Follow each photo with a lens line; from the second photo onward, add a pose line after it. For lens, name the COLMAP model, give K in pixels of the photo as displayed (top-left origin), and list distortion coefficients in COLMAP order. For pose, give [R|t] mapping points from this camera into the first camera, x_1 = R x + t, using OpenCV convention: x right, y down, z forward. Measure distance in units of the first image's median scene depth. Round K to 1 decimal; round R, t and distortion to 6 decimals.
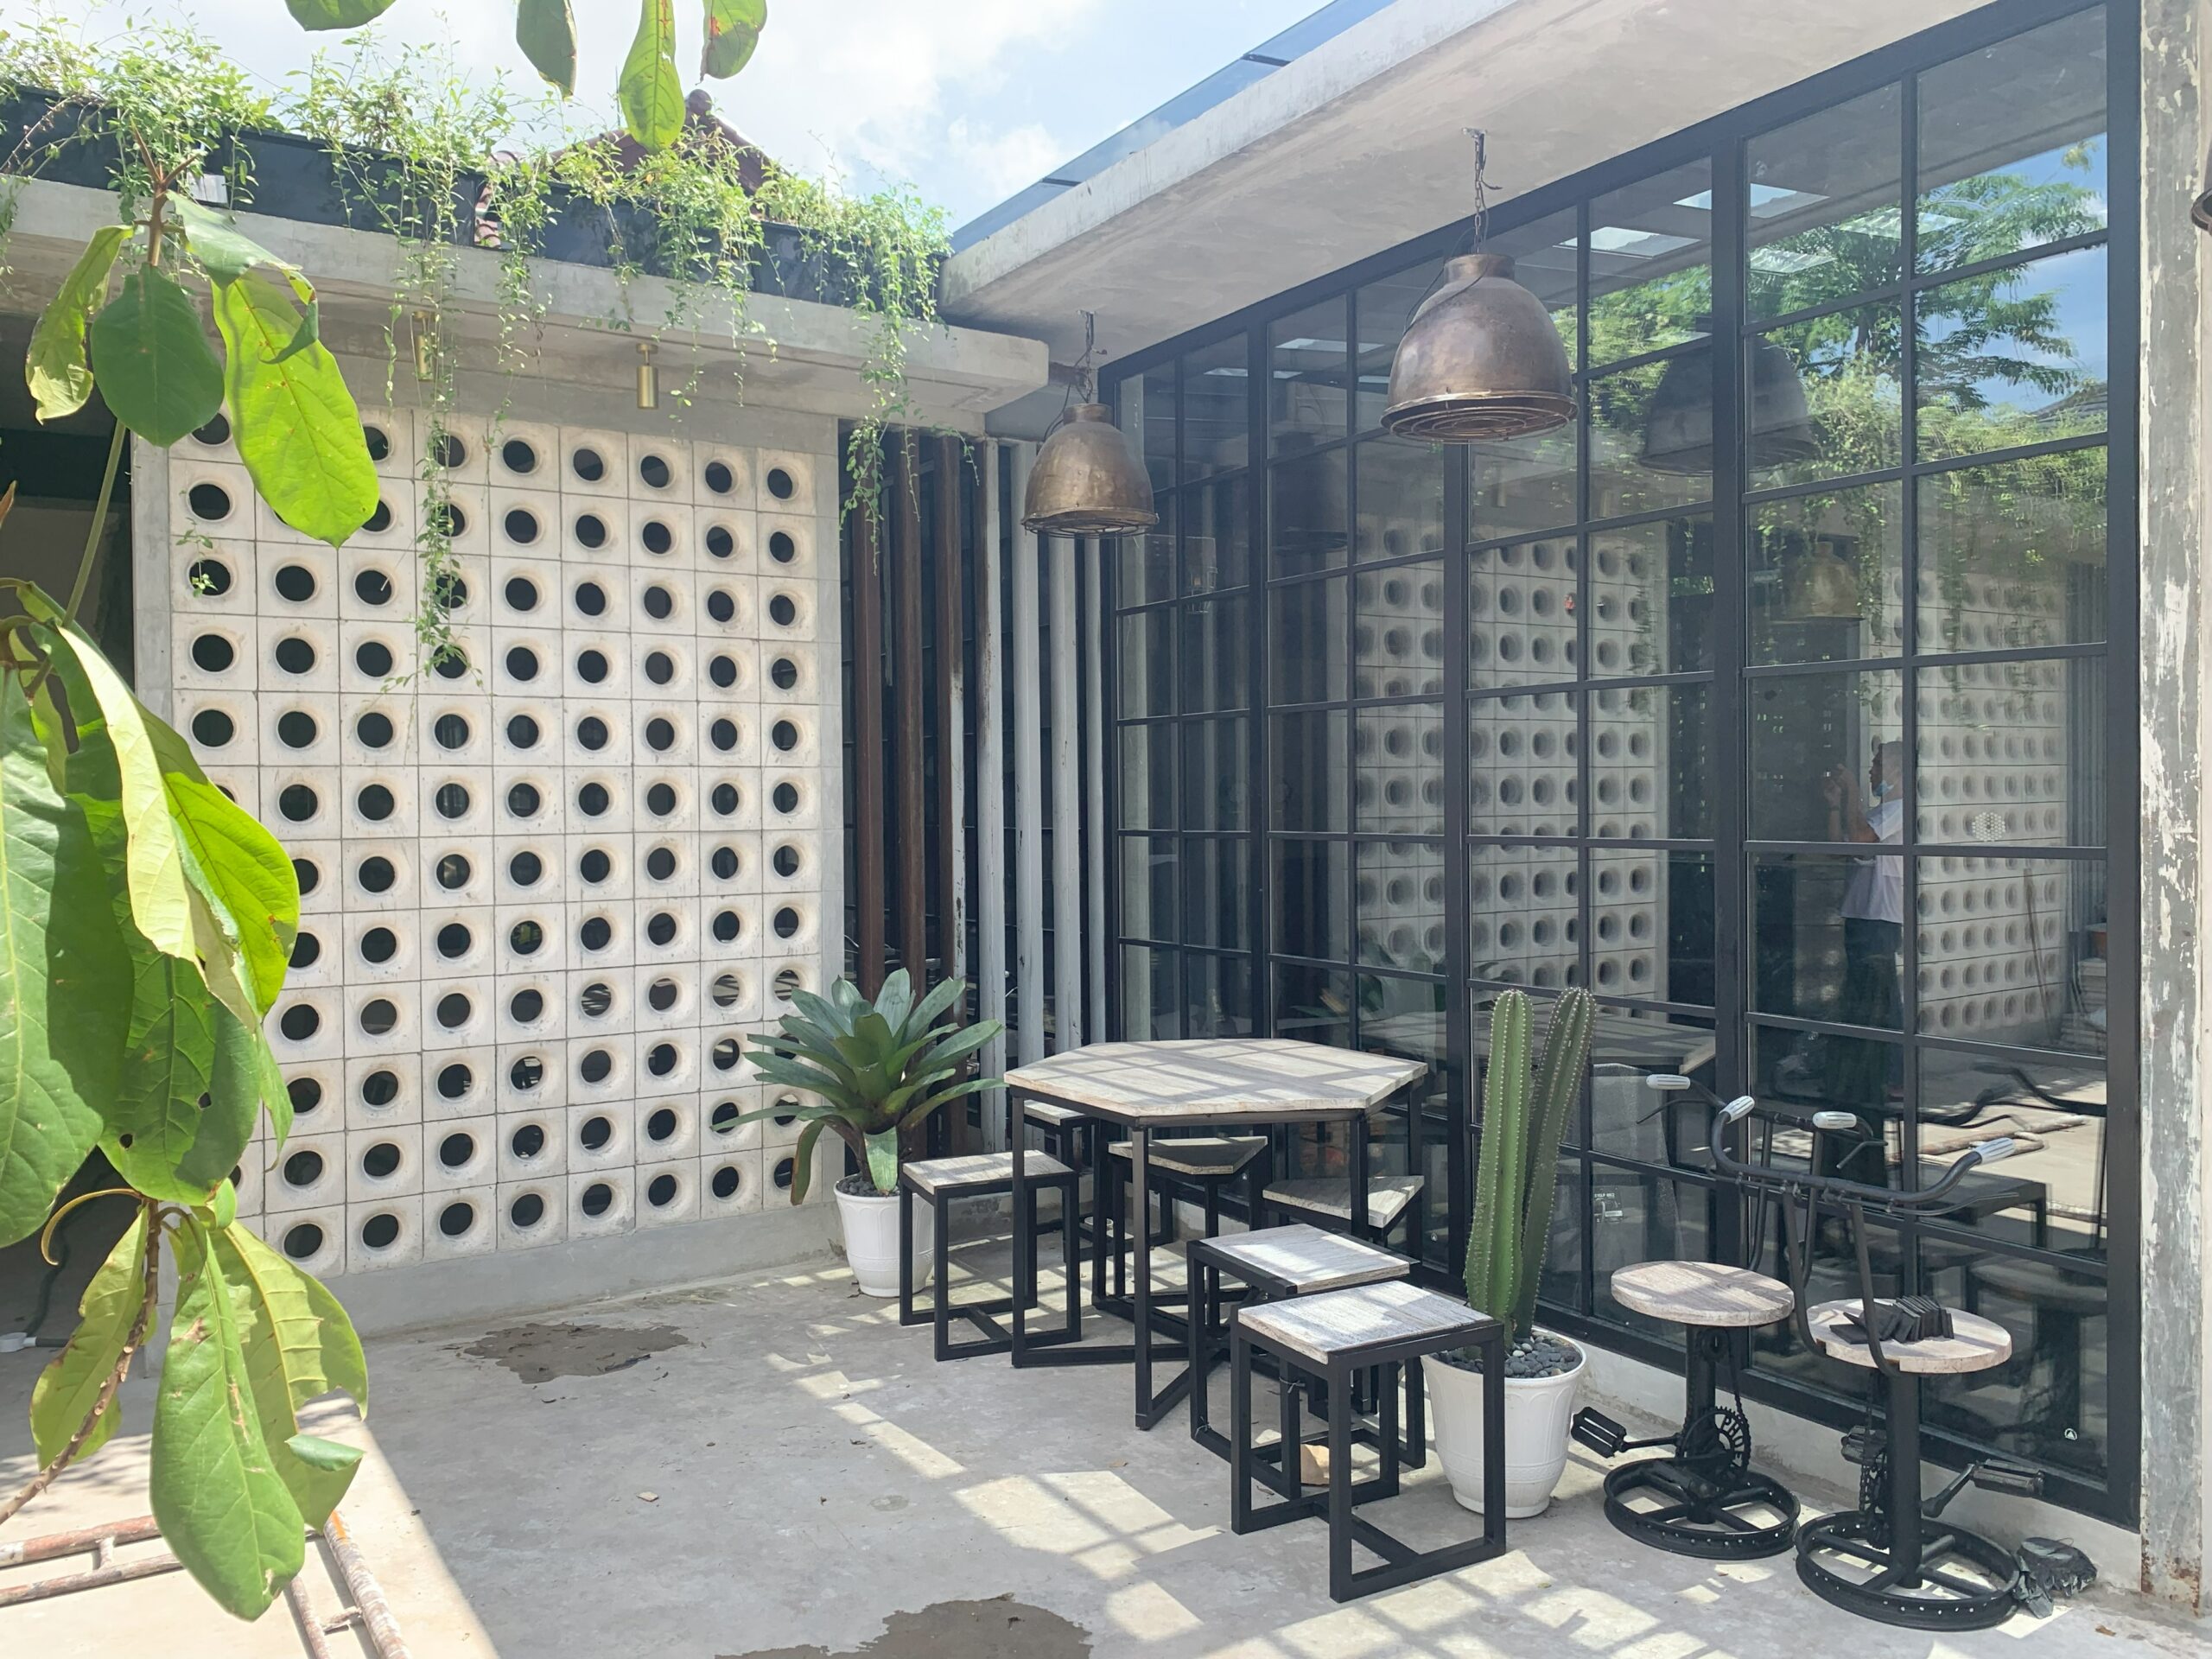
lens RADIAL K [[1698.9, 0, 1117.4], [0, 1698.9, 825.5], [0, 0, 1]] dist [0.026682, -0.035780]
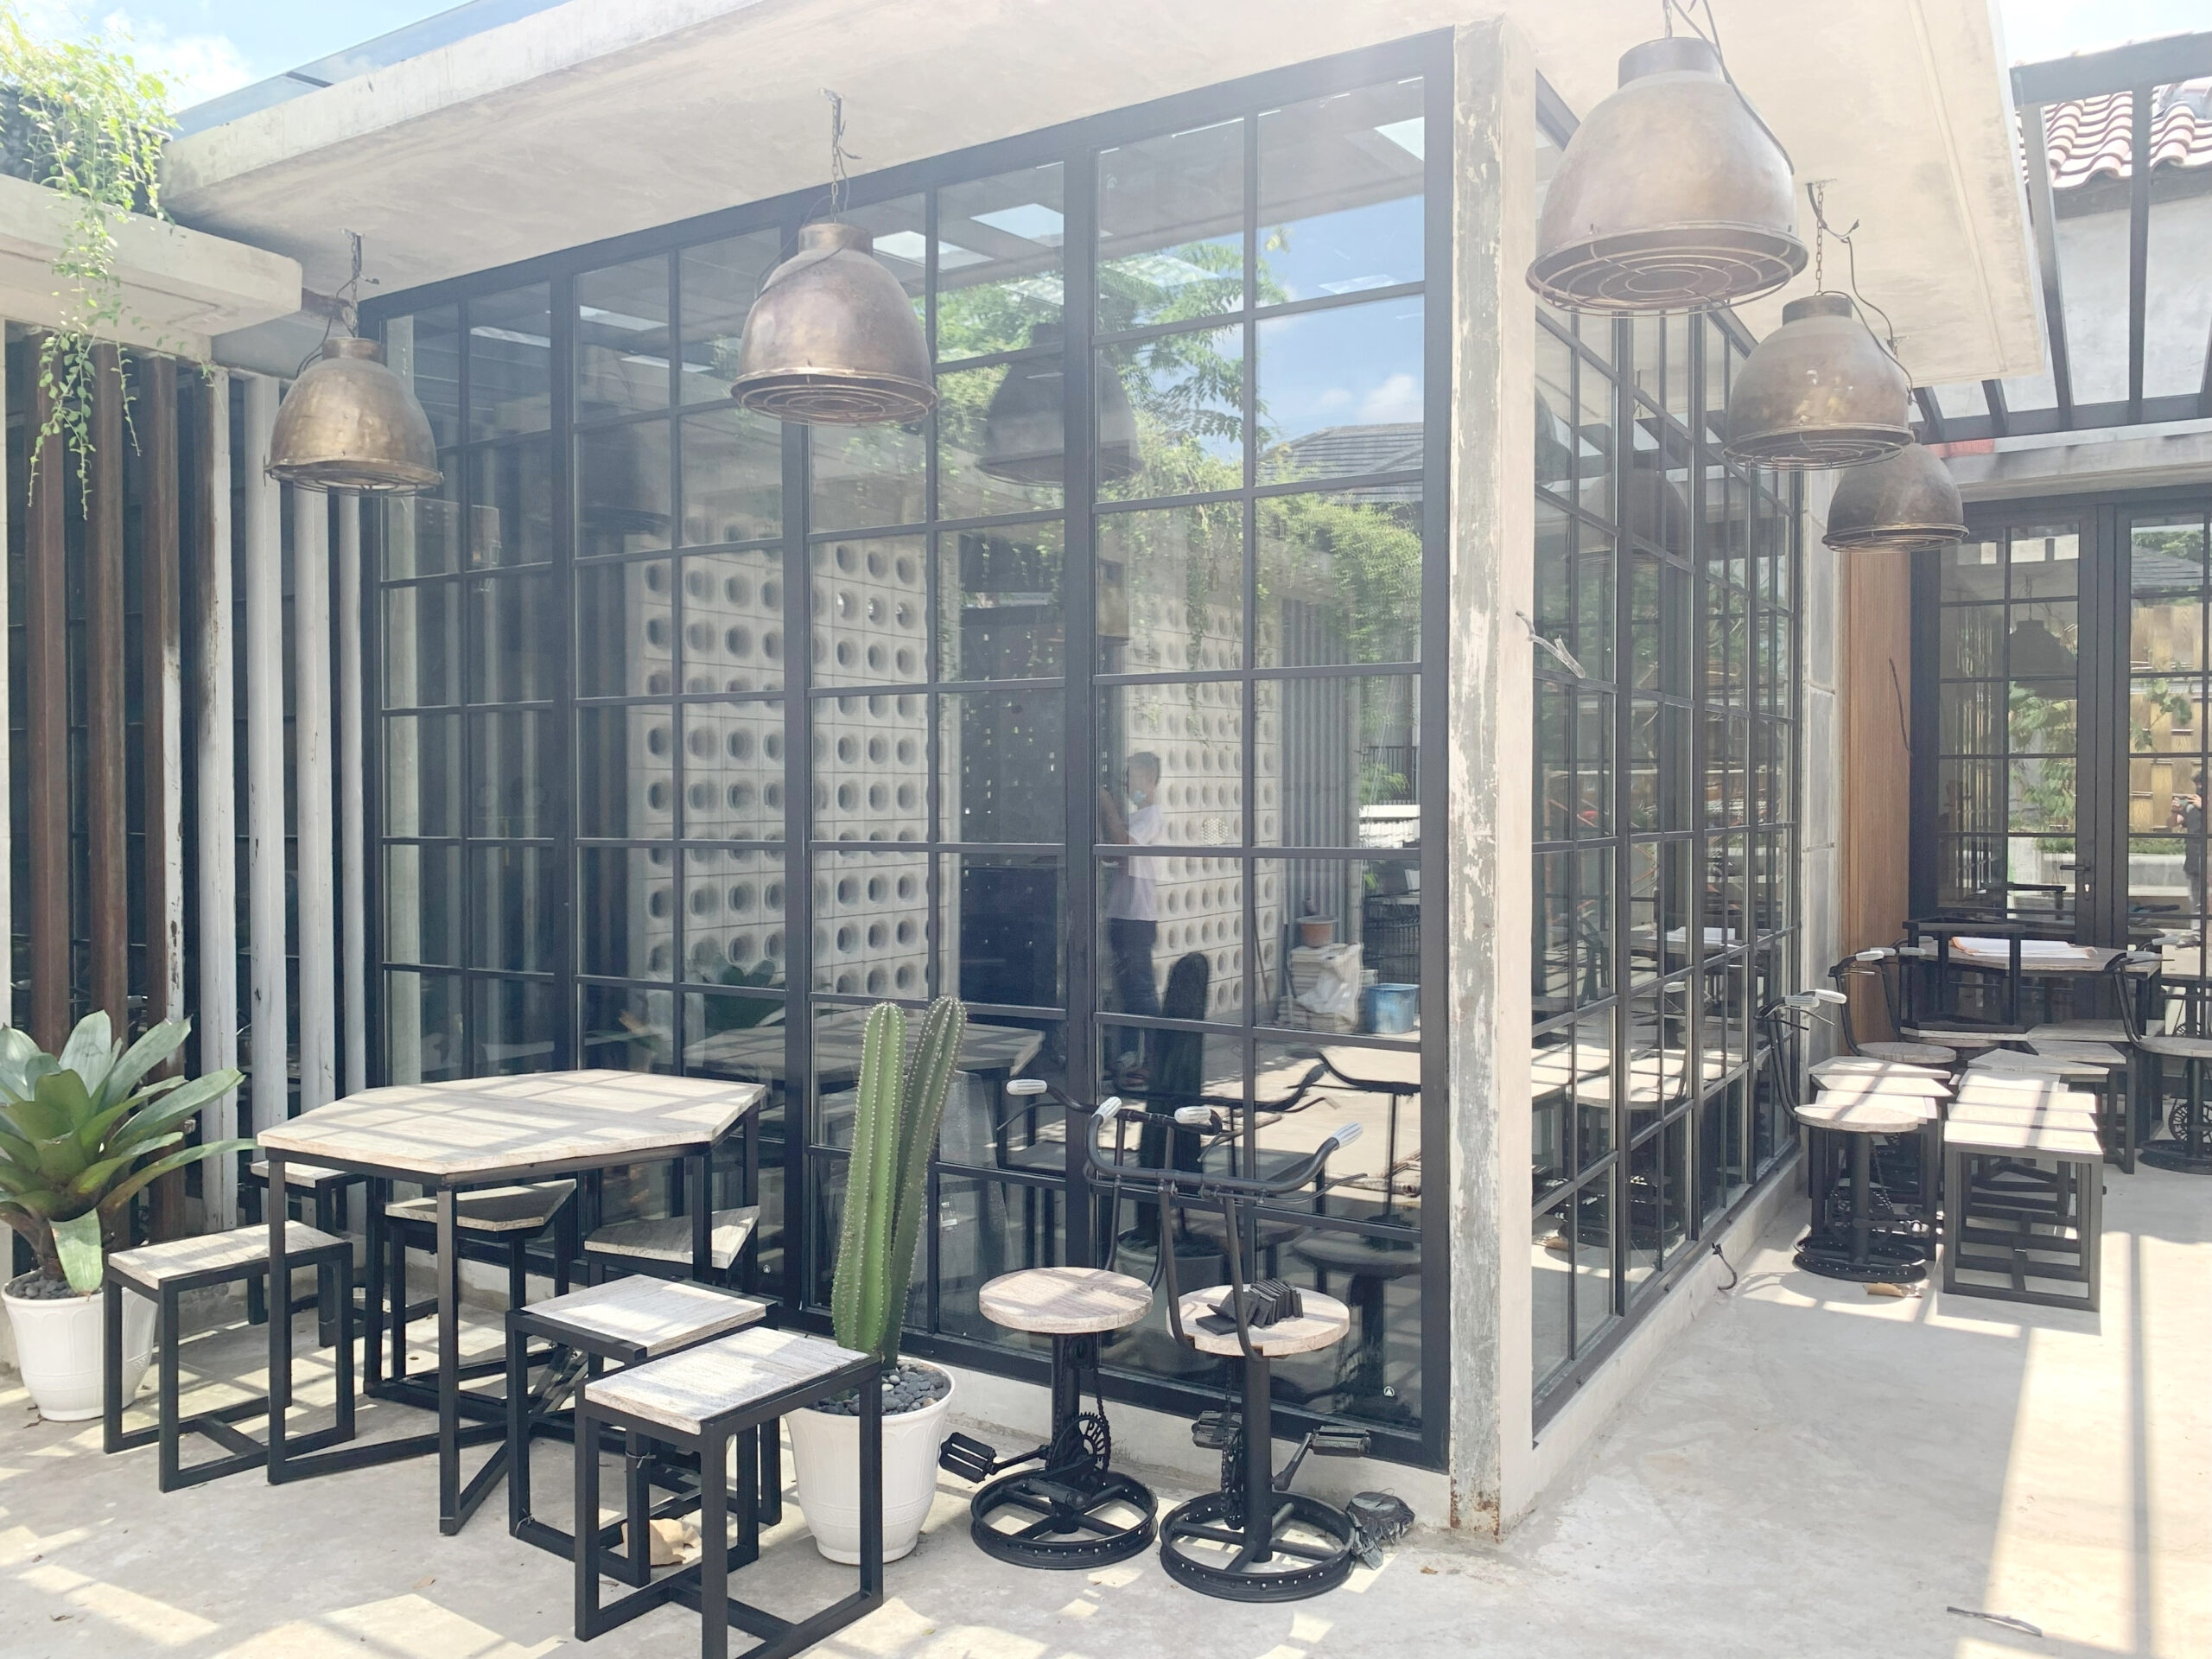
lens RADIAL K [[1698.9, 0, 1096.5], [0, 1698.9, 823.1], [0, 0, 1]] dist [0.026682, -0.035780]
pose [[0.903743, -0.001360, 0.428073, -0.058589], [0.003379, 0.999986, -0.003955, -0.000053], [-0.428062, 0.005021, 0.903735, 0.082755]]
